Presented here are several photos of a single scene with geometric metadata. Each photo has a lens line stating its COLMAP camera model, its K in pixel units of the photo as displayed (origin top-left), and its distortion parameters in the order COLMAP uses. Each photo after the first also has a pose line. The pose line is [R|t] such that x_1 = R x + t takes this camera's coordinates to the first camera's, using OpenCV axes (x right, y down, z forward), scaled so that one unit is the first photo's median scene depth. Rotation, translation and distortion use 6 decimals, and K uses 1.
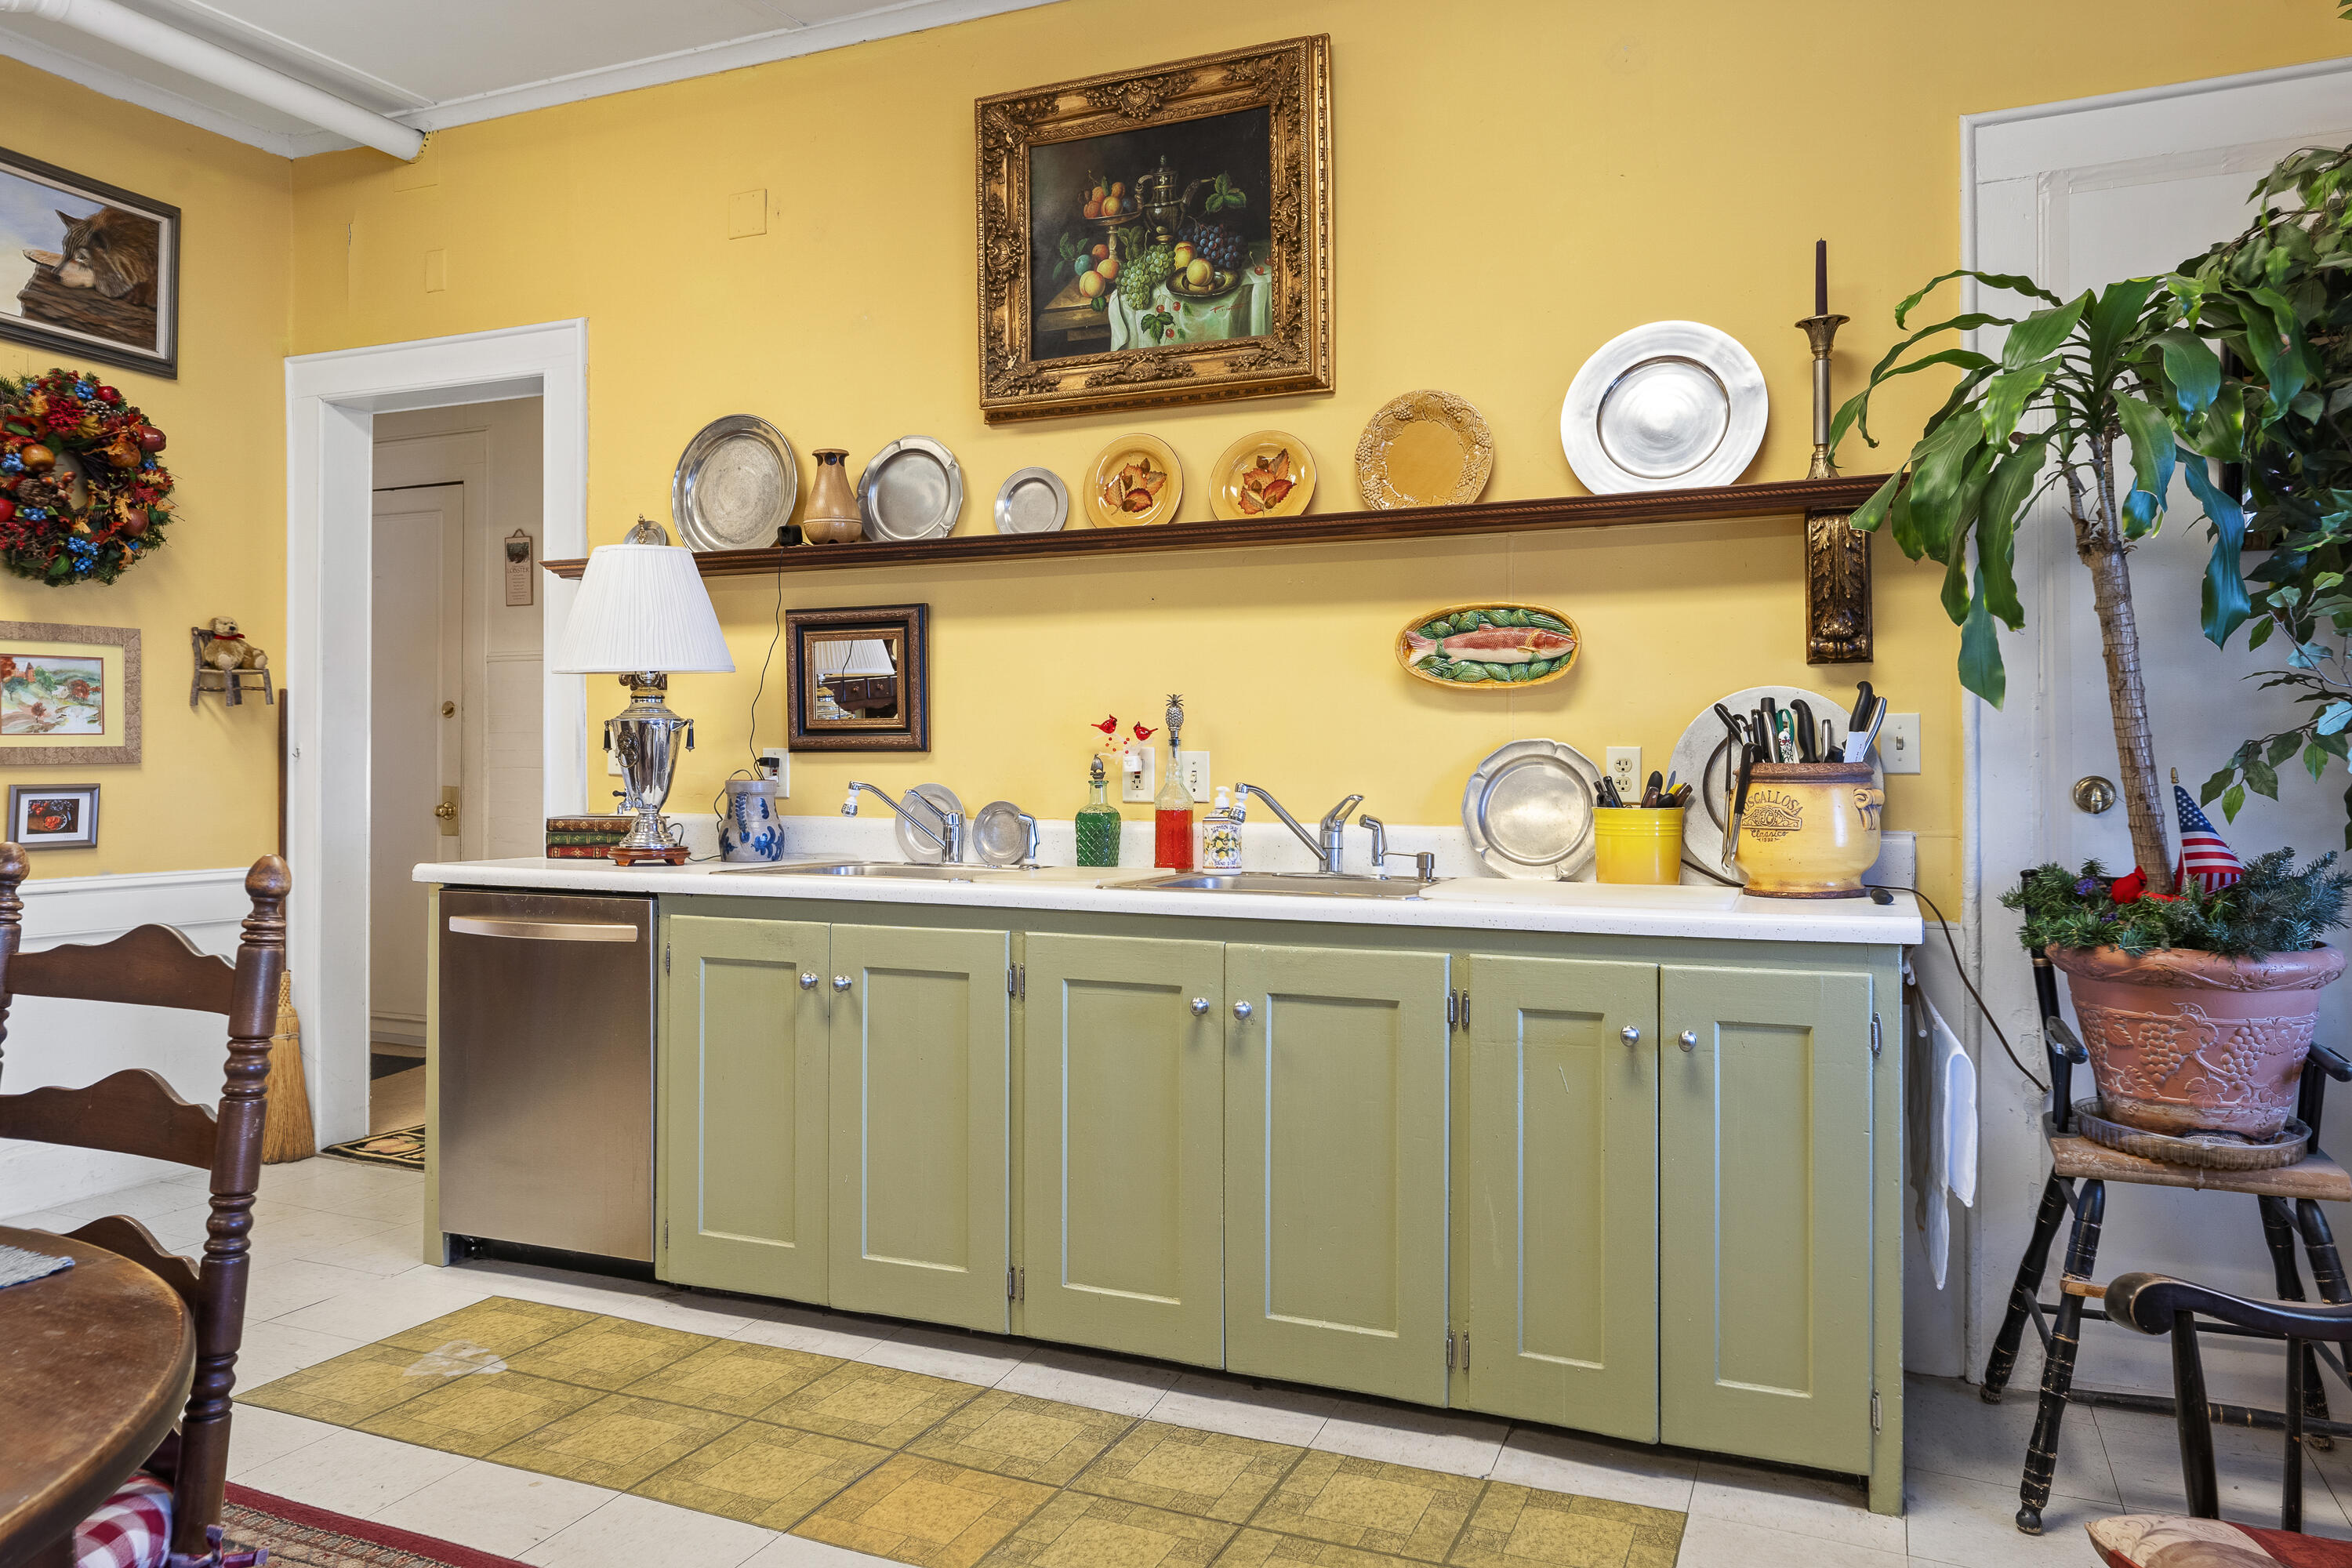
lens RADIAL K [[1591.8, 0, 1175.0], [0, 1591.8, 766.1], [0, 0, 1]] dist [0.001662, 0.000385]
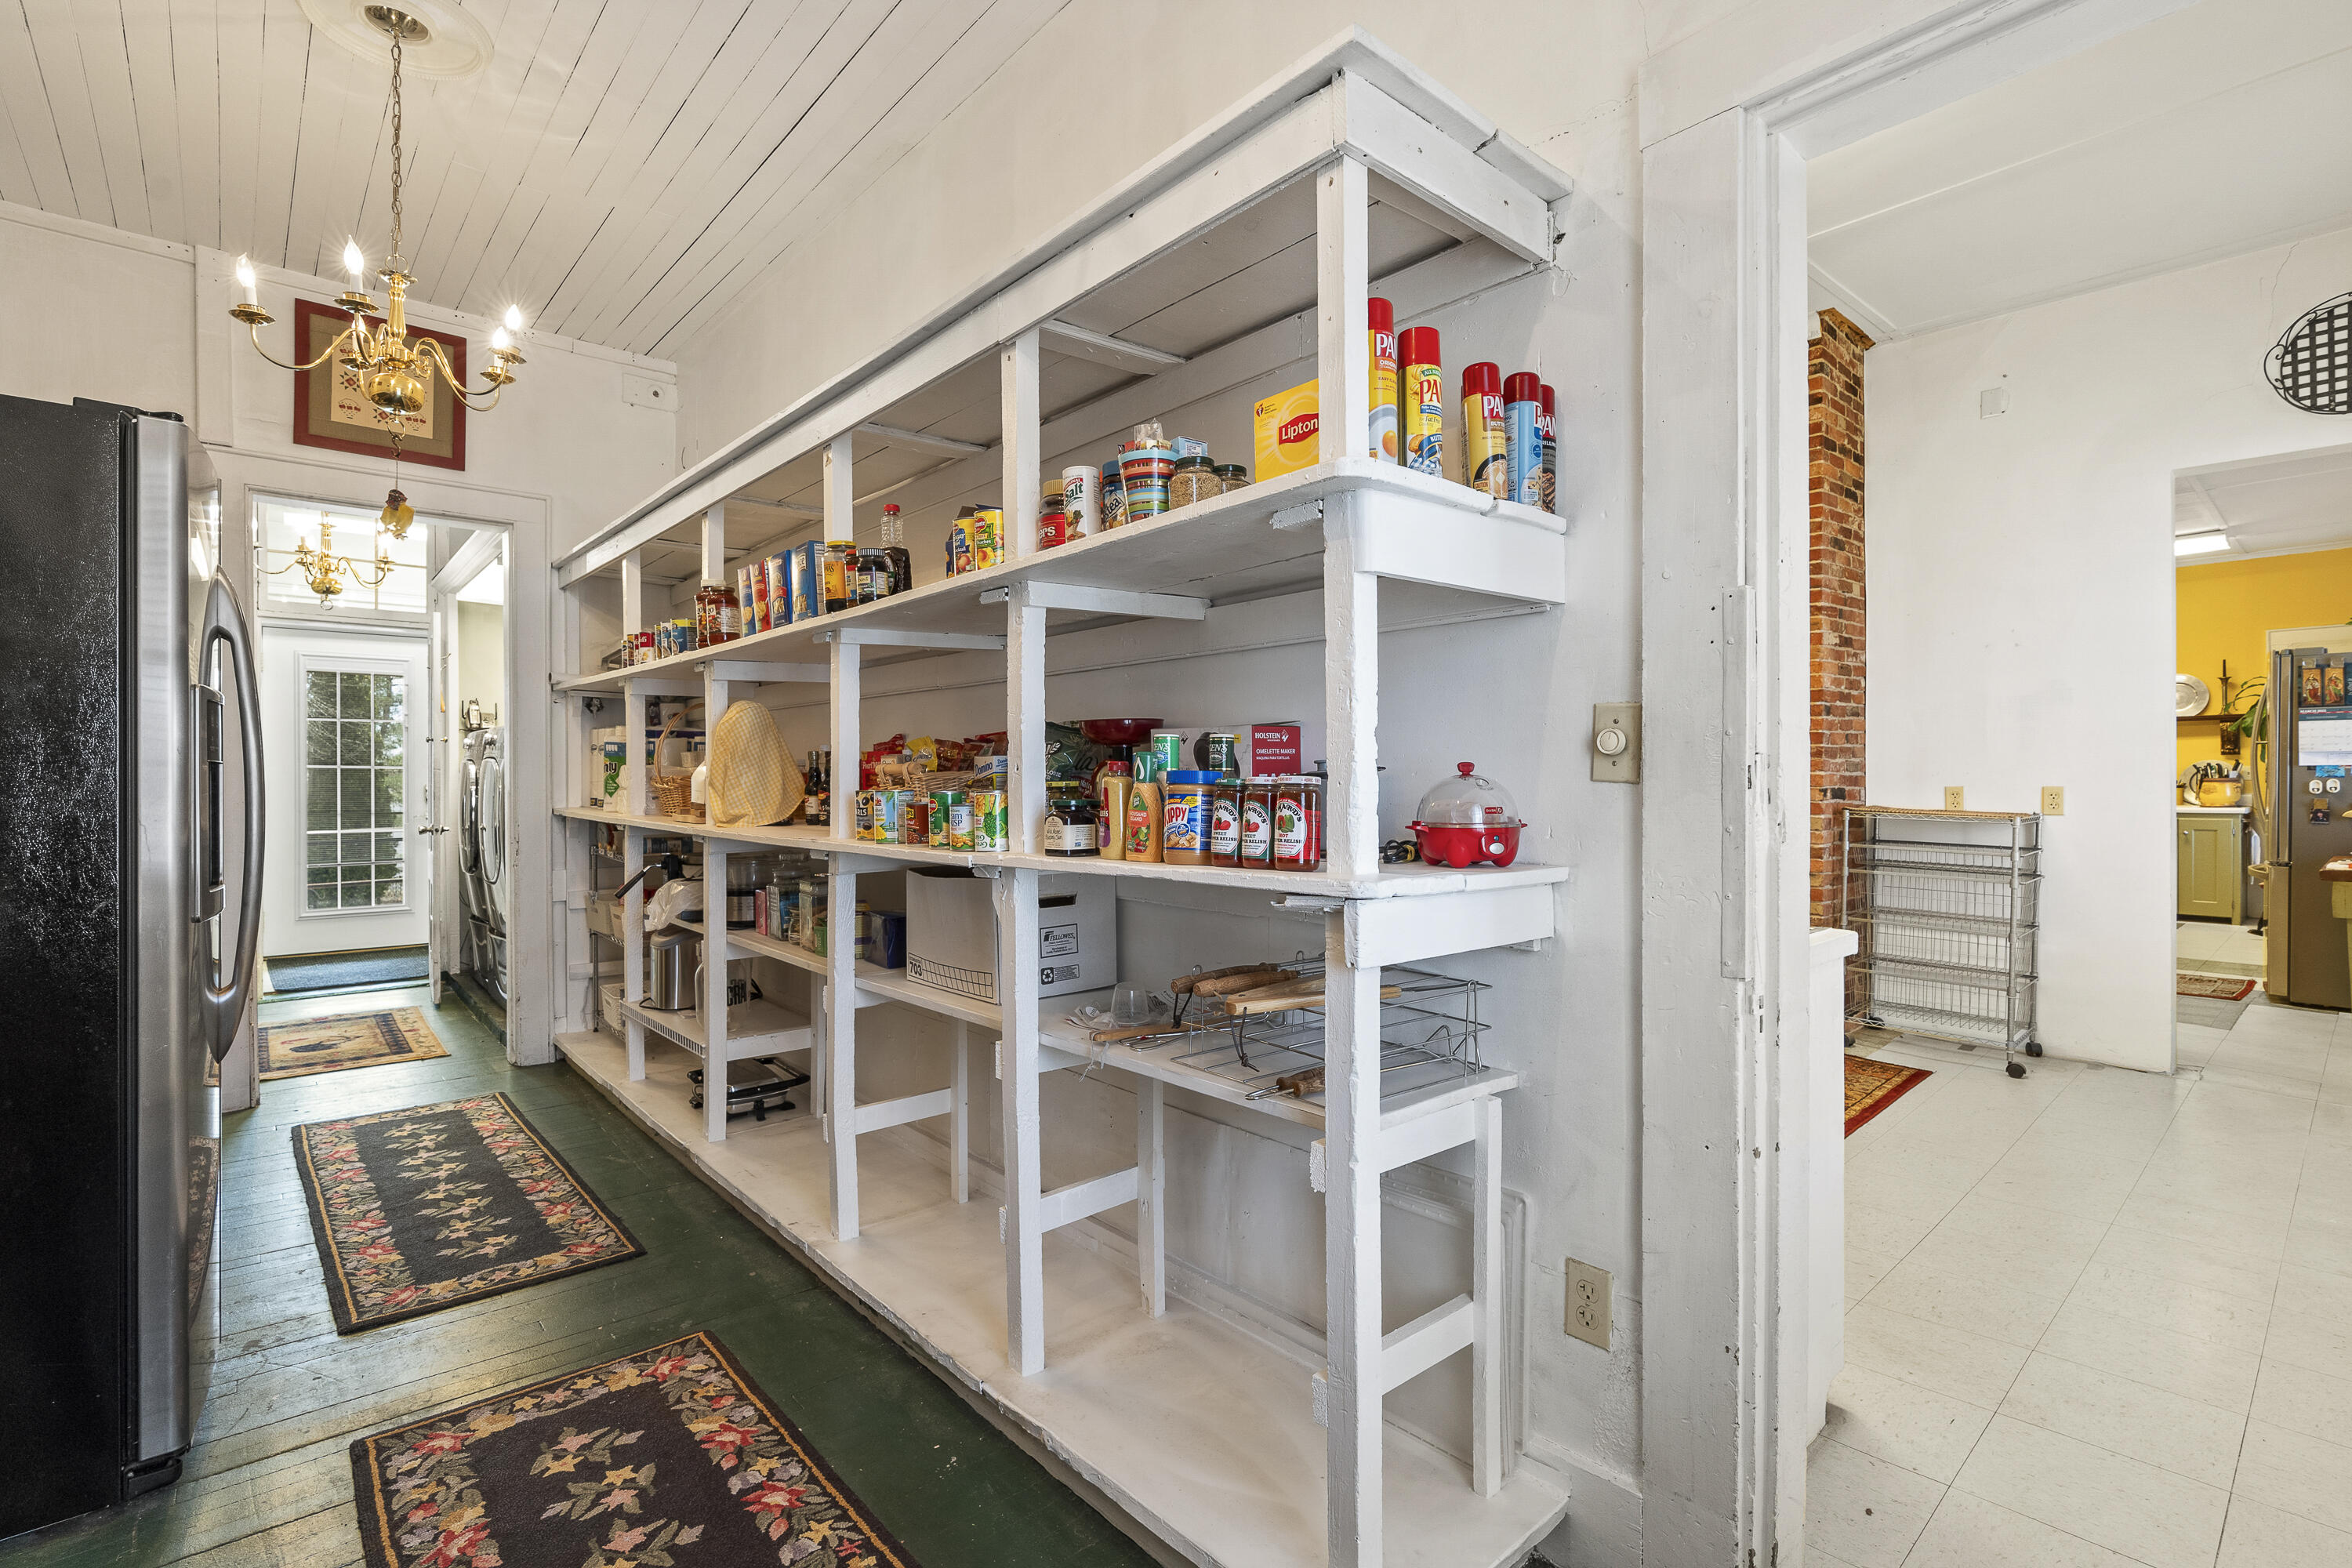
lens RADIAL K [[1073.3, 0, 1176.6], [0, 1073.3, 788.1], [0, 0, 1]] dist [-0.000374, -0.000225]
pose [[0.902846, 0.003050, -0.429954, -0.936353], [-0.002396, 0.999995, 0.002063, 0.027382], [0.429958, -0.000833, 0.902849, -2.926105]]
